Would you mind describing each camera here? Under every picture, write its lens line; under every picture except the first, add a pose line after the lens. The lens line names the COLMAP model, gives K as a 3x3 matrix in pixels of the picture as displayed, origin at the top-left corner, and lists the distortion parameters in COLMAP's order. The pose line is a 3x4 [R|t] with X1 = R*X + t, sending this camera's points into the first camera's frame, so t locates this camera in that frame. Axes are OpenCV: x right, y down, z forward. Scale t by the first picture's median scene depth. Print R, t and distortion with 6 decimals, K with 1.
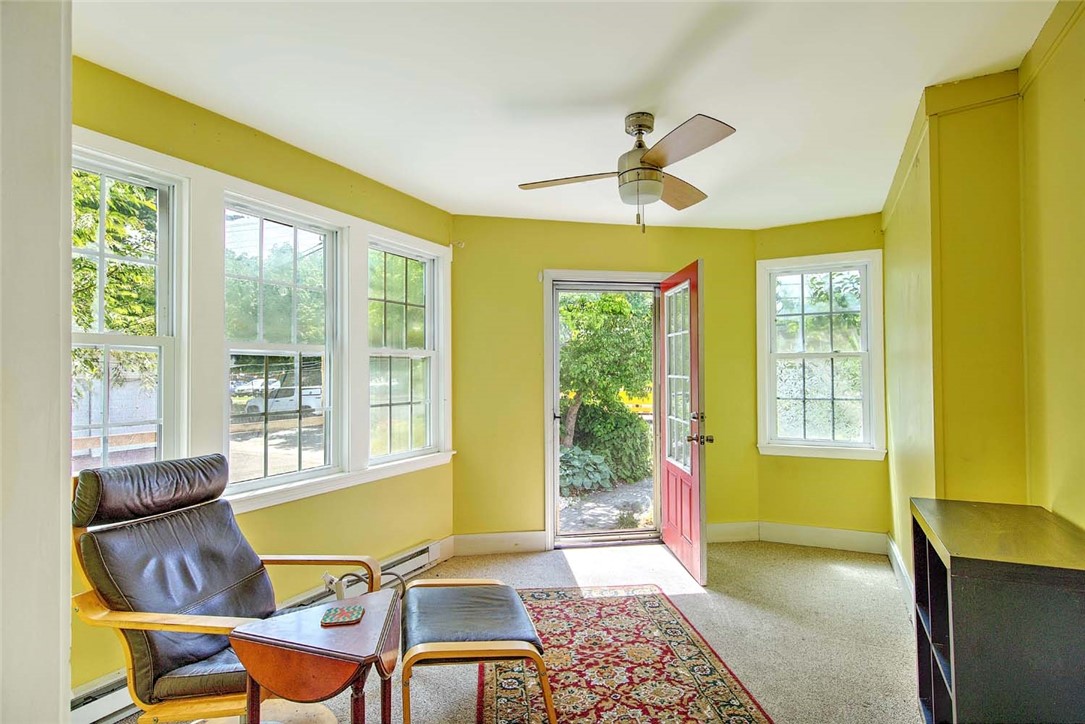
lens RADIAL K [[560.6, 0, 543.9], [0, 560.6, 362.7], [0, 0, 1]] dist [-0.000627, -0.000112]
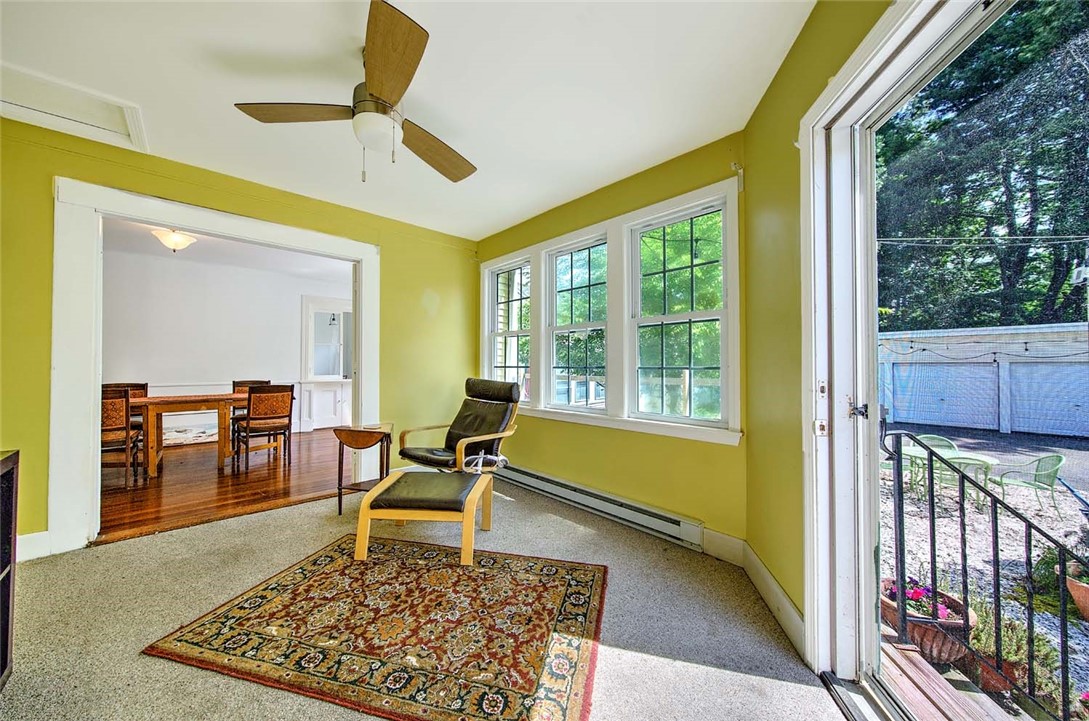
lens RADIAL K [[381.7, 0, 547.2], [0, 381.7, 360.3], [0, 0, 1]] dist [0.000707, 0.000005]
pose [[-0.337307, -0.006810, -0.941370, 0.674738], [0.018461, 0.999734, -0.013847, 0.094311], [0.941214, -0.022049, -0.337091, 1.456604]]
